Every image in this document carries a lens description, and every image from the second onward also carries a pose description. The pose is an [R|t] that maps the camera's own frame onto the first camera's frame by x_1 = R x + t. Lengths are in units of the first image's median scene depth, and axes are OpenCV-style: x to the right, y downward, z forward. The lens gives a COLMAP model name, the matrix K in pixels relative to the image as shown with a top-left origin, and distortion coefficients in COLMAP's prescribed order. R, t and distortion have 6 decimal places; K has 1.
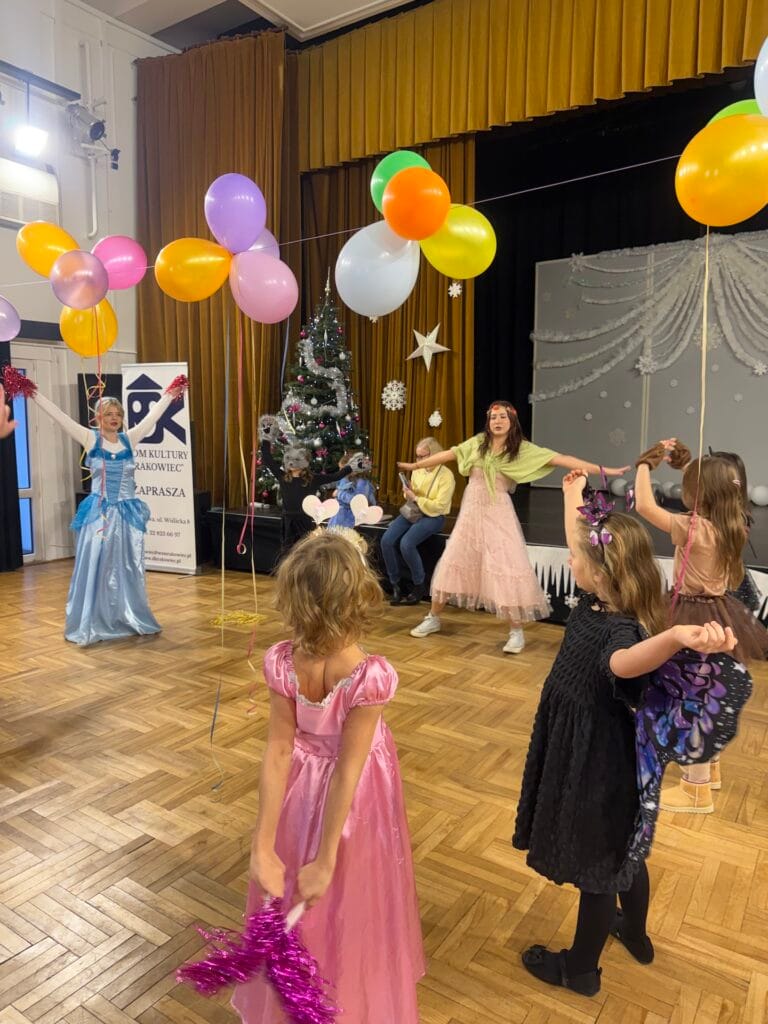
lens RADIAL K [[735.4, 0, 378.7], [0, 735.4, 516.6], [0, 0, 1]] dist [0.035120, -0.038305]
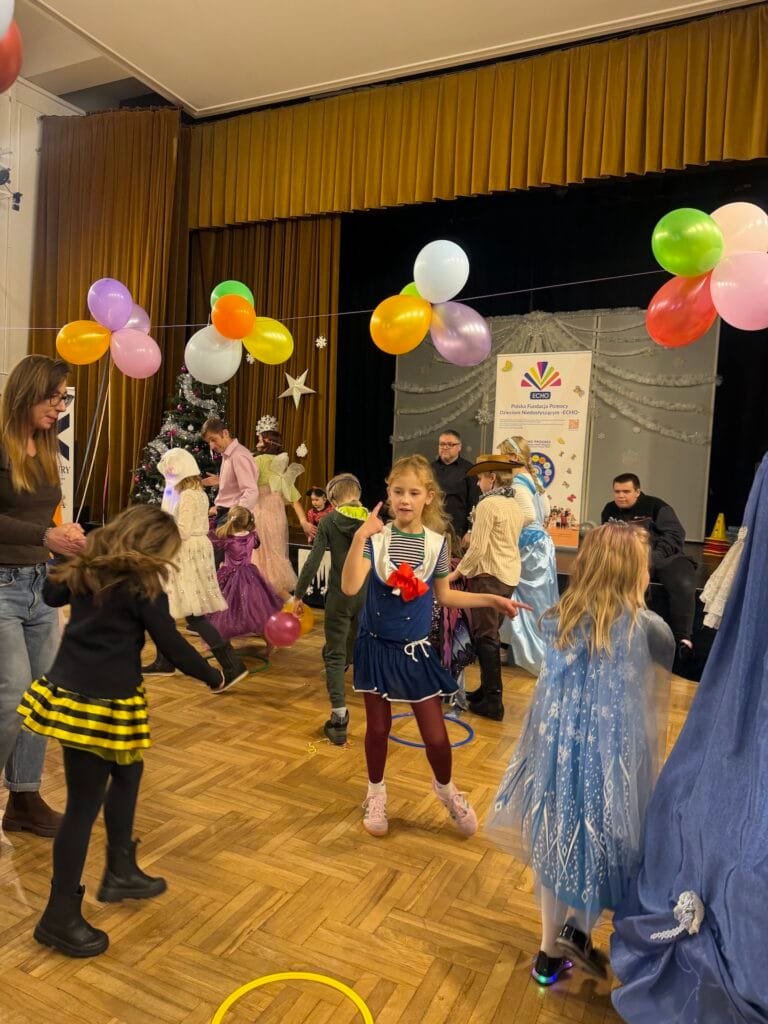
lens RADIAL K [[735.4, 0, 380.7], [0, 735.4, 518.5], [0, 0, 1]] dist [0.035120, -0.038305]
pose [[0.988430, 0.041213, 0.145969, 0.038959], [-0.032797, 0.997683, -0.059604, 0.038089], [-0.148087, 0.054127, 0.987492, -0.147582]]
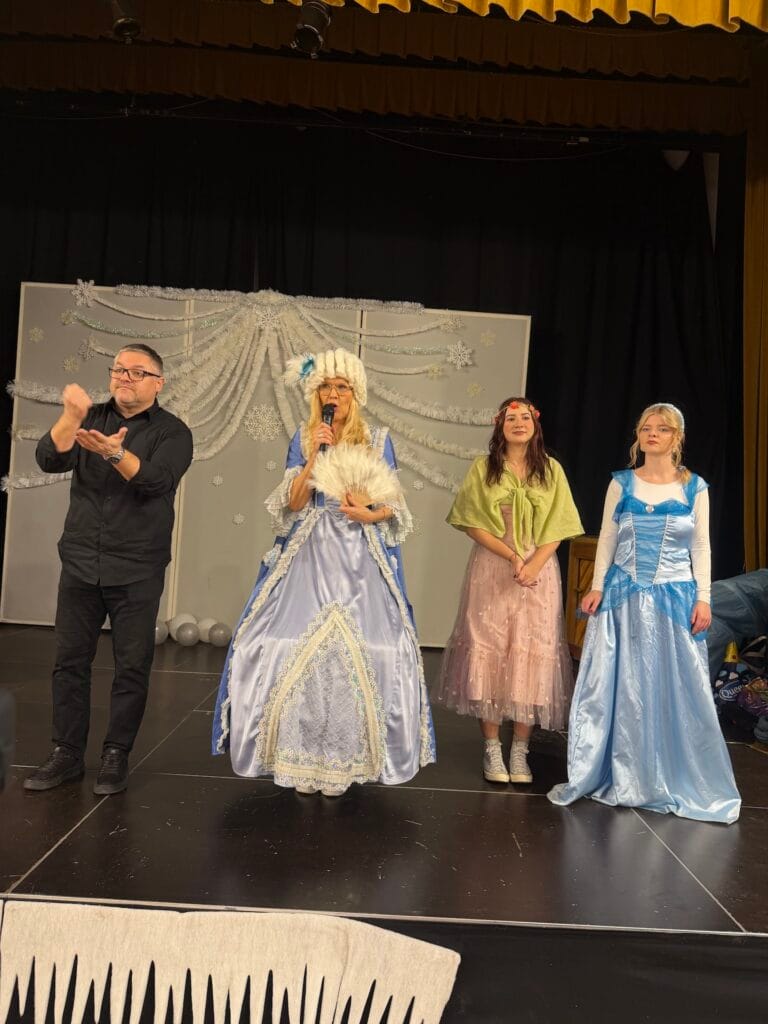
lens RADIAL K [[735.4, 0, 388.2], [0, 735.4, 518.6], [0, 0, 1]] dist [0.035120, -0.038305]
pose [[0.808844, 0.063785, 0.584554, 0.131830], [0.008943, 0.992650, -0.120690, -0.062978], [-0.587956, 0.102847, 0.802328, 0.373563]]
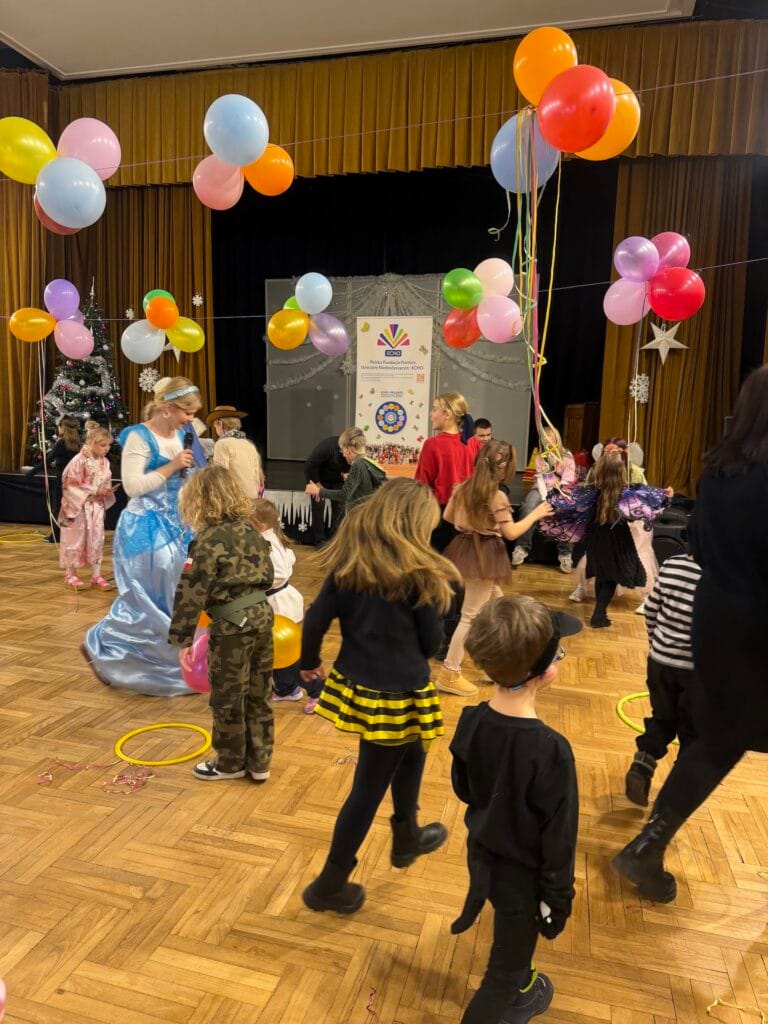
lens RADIAL K [[735.4, 0, 391.6], [0, 735.4, 525.1], [0, 0, 1]] dist [0.035120, -0.038305]
pose [[0.942988, -0.018780, 0.332295, -0.013464], [0.009441, 0.999514, 0.029697, 0.048812], [-0.332692, -0.024867, 0.942708, -0.334857]]
